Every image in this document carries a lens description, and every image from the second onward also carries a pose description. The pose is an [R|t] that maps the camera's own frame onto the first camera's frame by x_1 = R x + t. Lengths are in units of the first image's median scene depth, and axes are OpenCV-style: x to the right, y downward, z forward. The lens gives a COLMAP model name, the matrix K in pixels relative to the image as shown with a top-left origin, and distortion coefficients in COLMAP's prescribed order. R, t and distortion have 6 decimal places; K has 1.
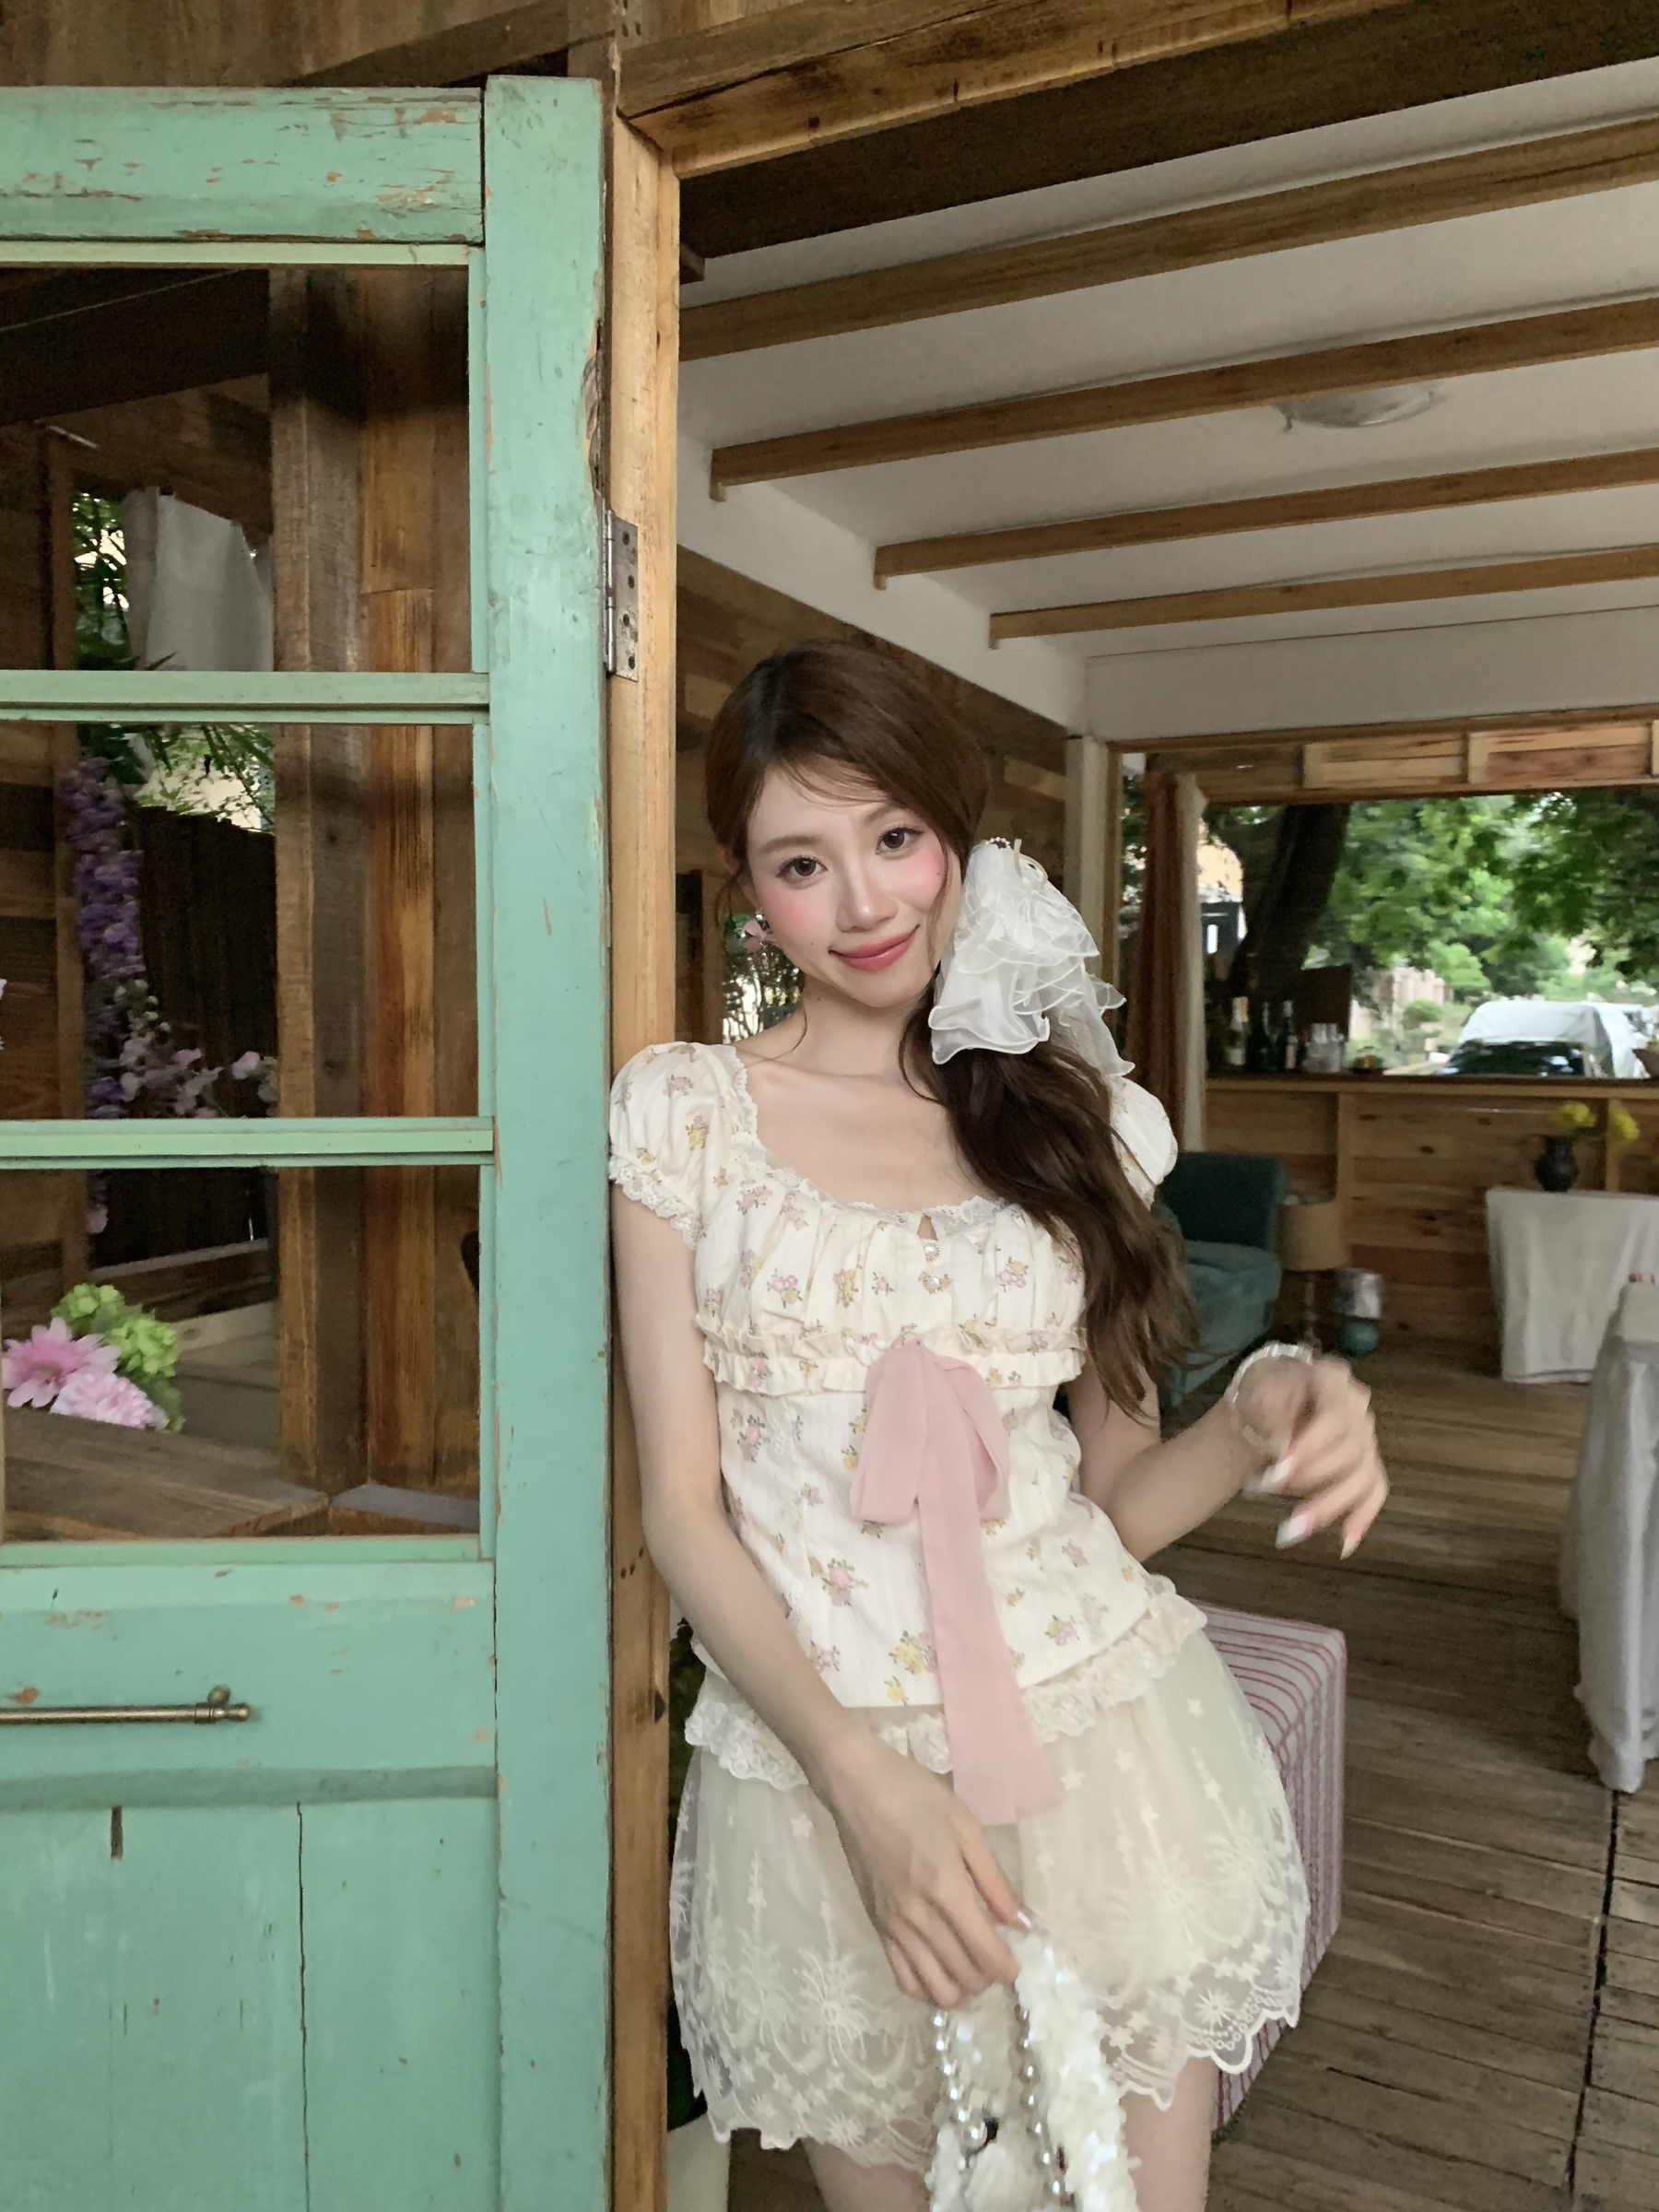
lens RADIAL K [[1663.8, 0, 851.0], [0, 1663.8, 1117.3], [0, 0, 1]] dist [0.011418, -0.002548]
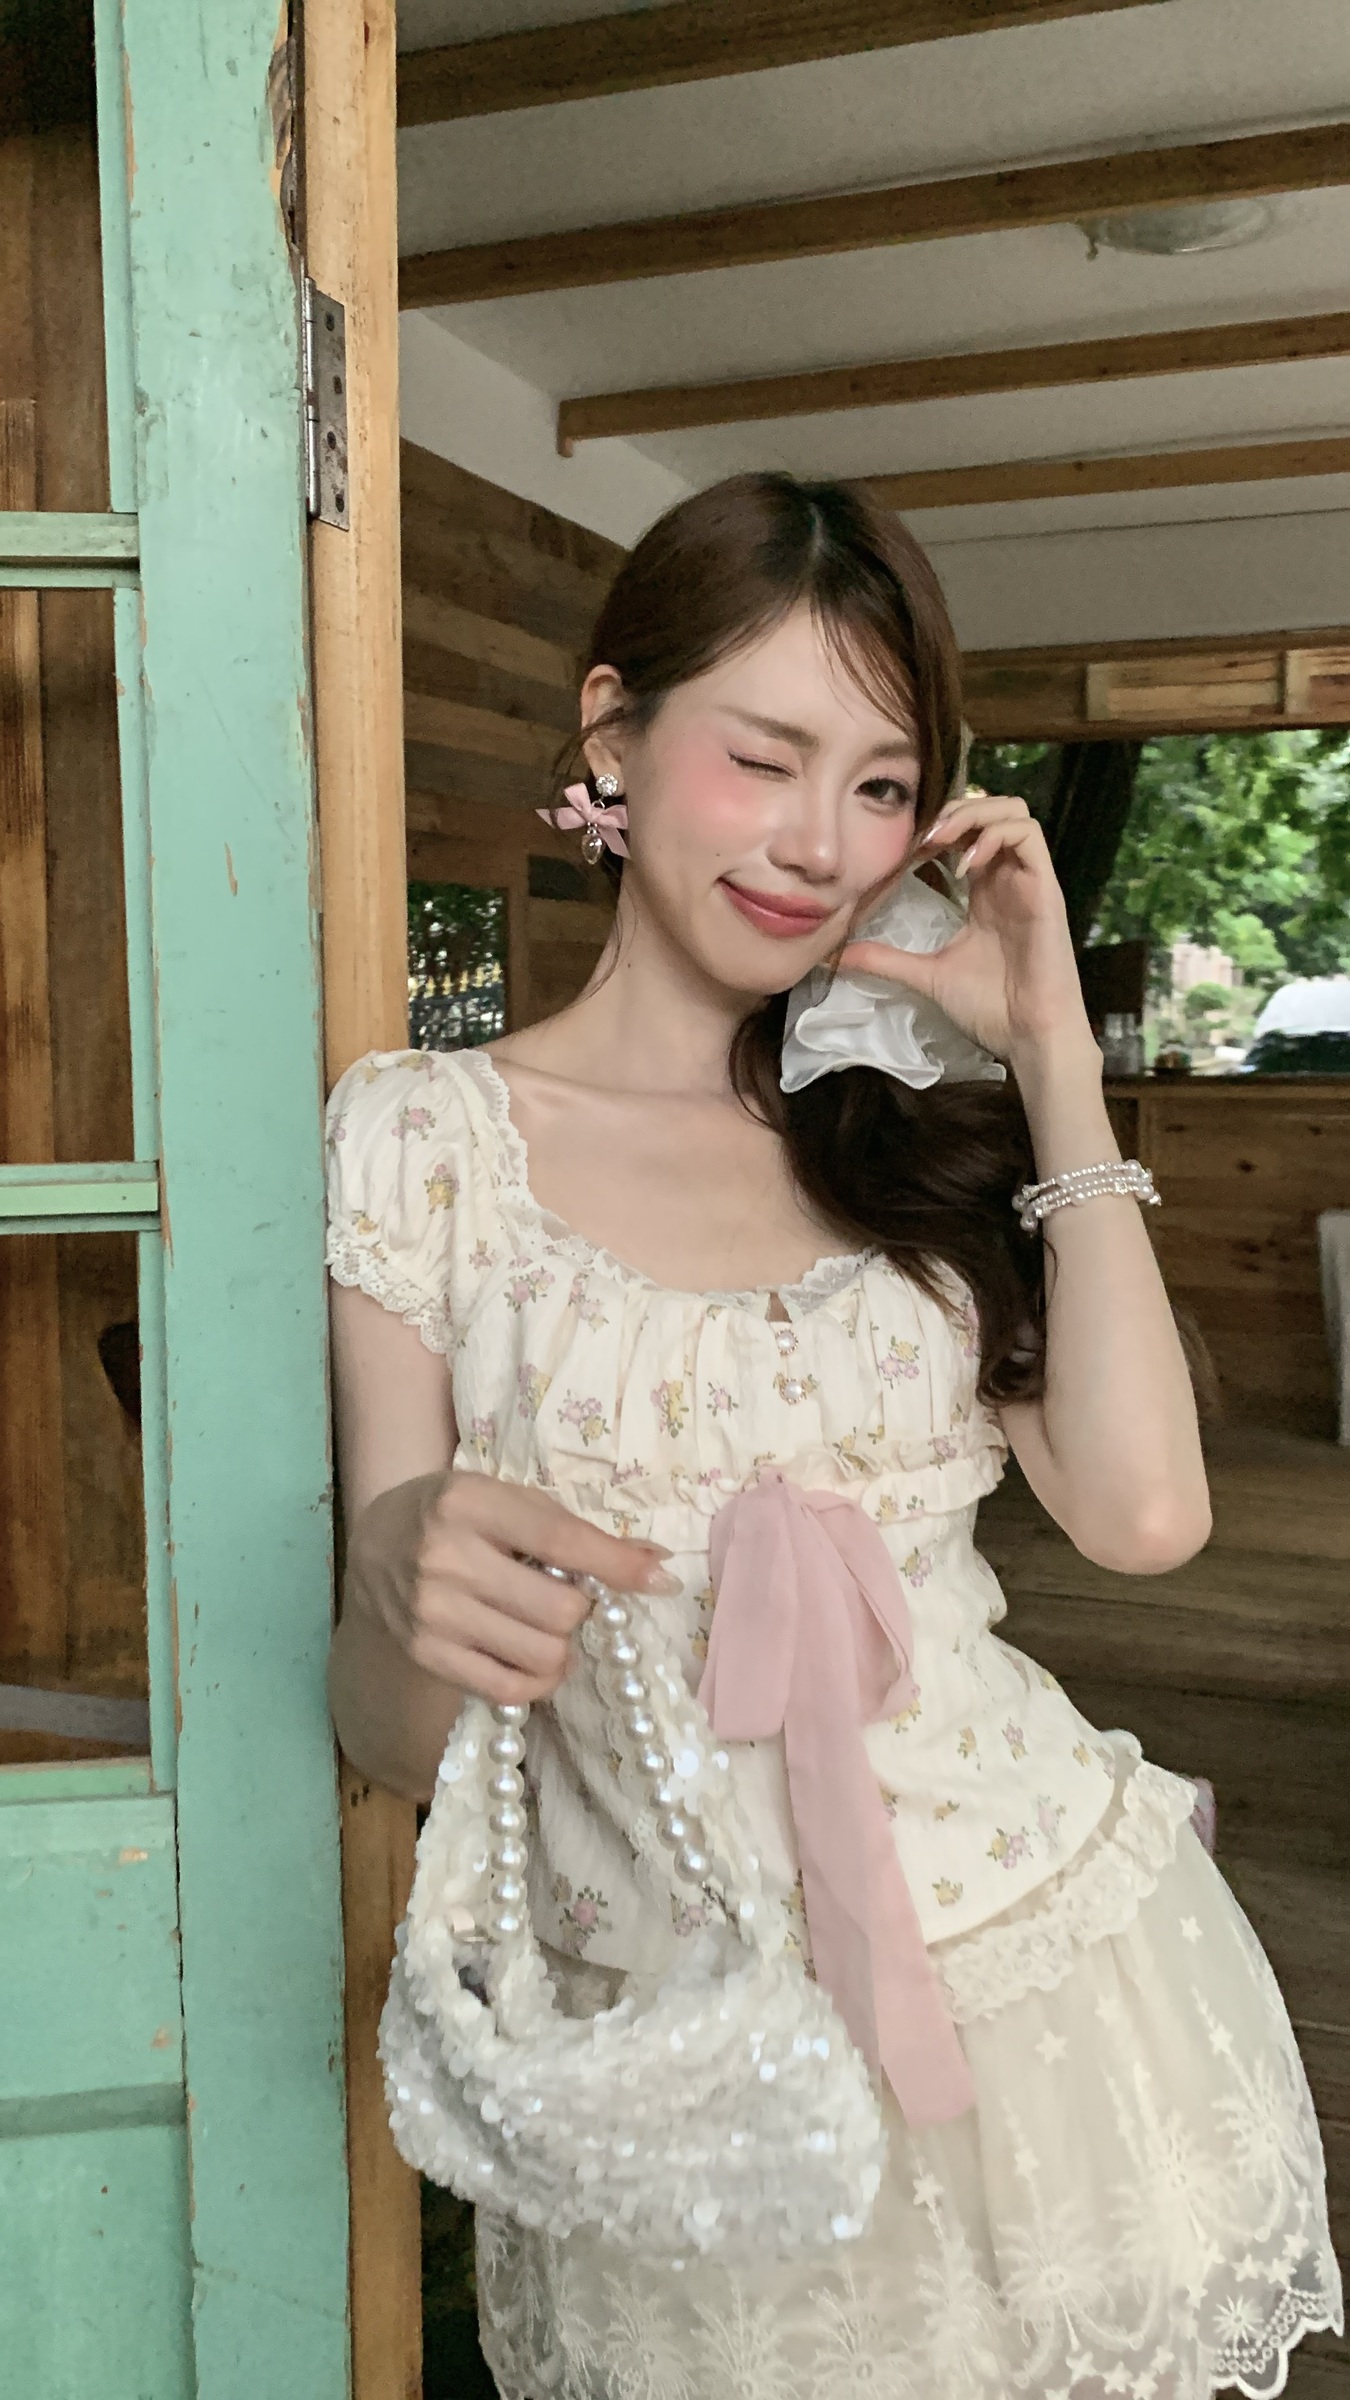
lens RADIAL K [[2073.0, 0, 719.7], [0, 2073.0, 1201.7], [0, 0, 1]] dist [0.001247, -0.002660]
pose [[0.994729, -0.020825, 0.100402, -0.059620], [0.017625, 0.999311, 0.032649, -0.006504], [-0.101012, -0.030707, 0.994411, 0.102290]]
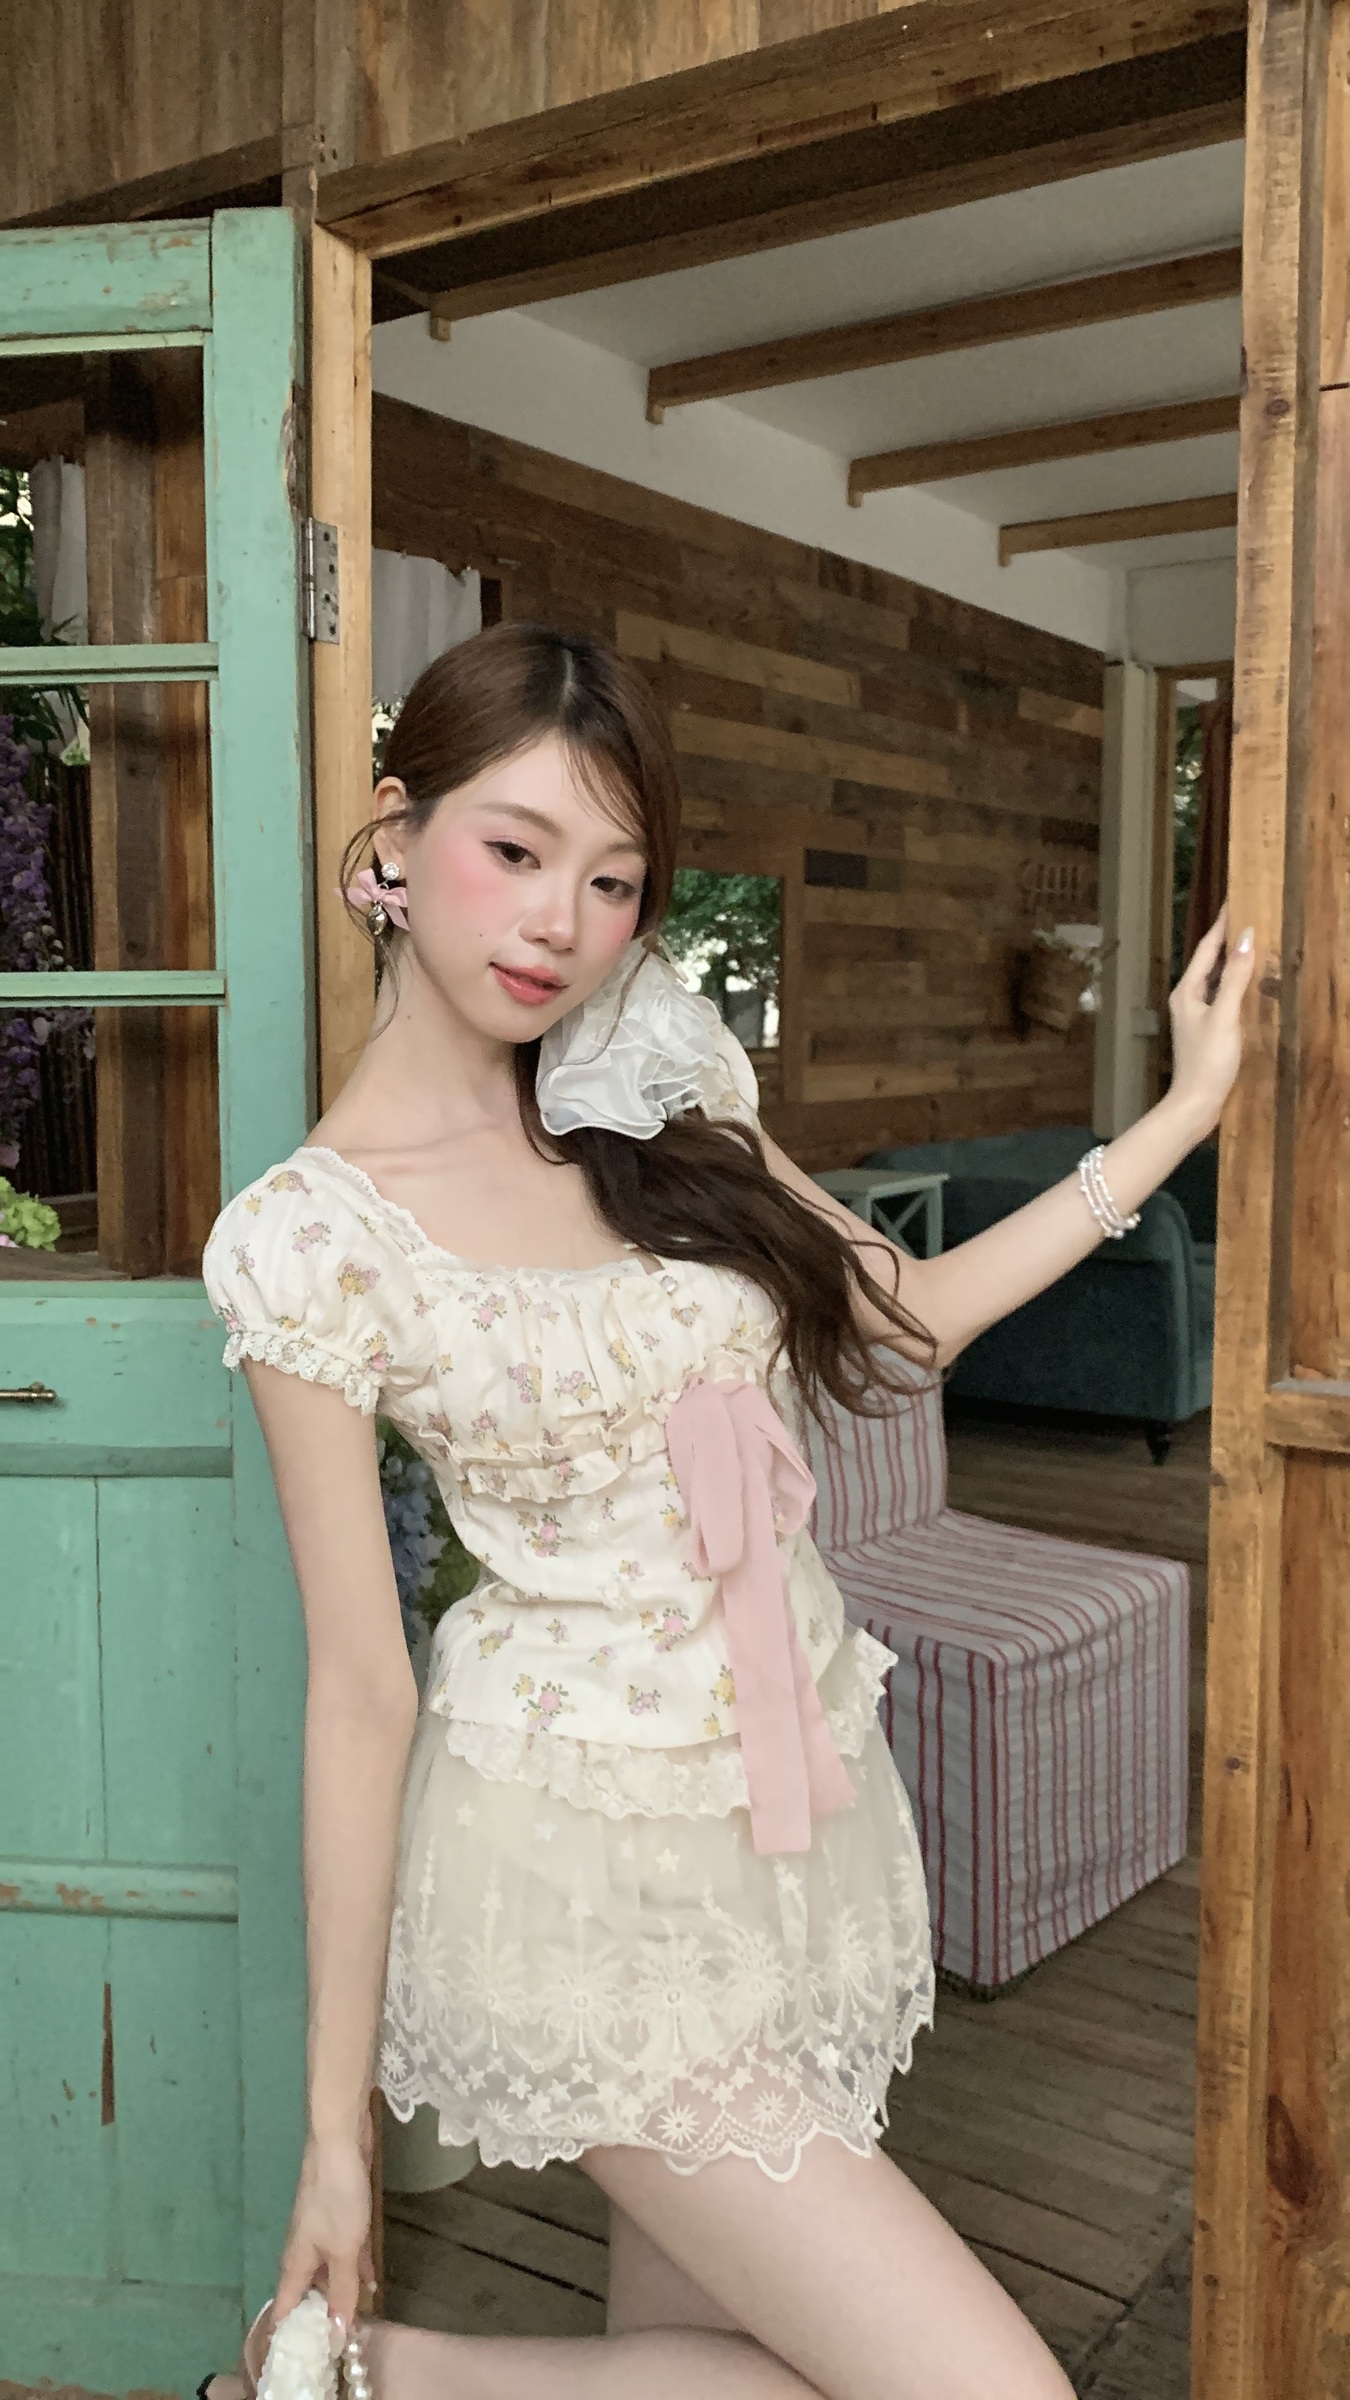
lens RADIAL K [[2072.8, 0, 667.2], [0, 2072.8, 1186.3], [0, 0, 1]] dist [0.006890, -0.006619]
pose [[0.989620, 0.007137, -0.143532, 0.331587], [-0.004510, 0.999816, 0.018619, 0.123254], [0.143638, -0.017778, 0.989471, -0.539512]]
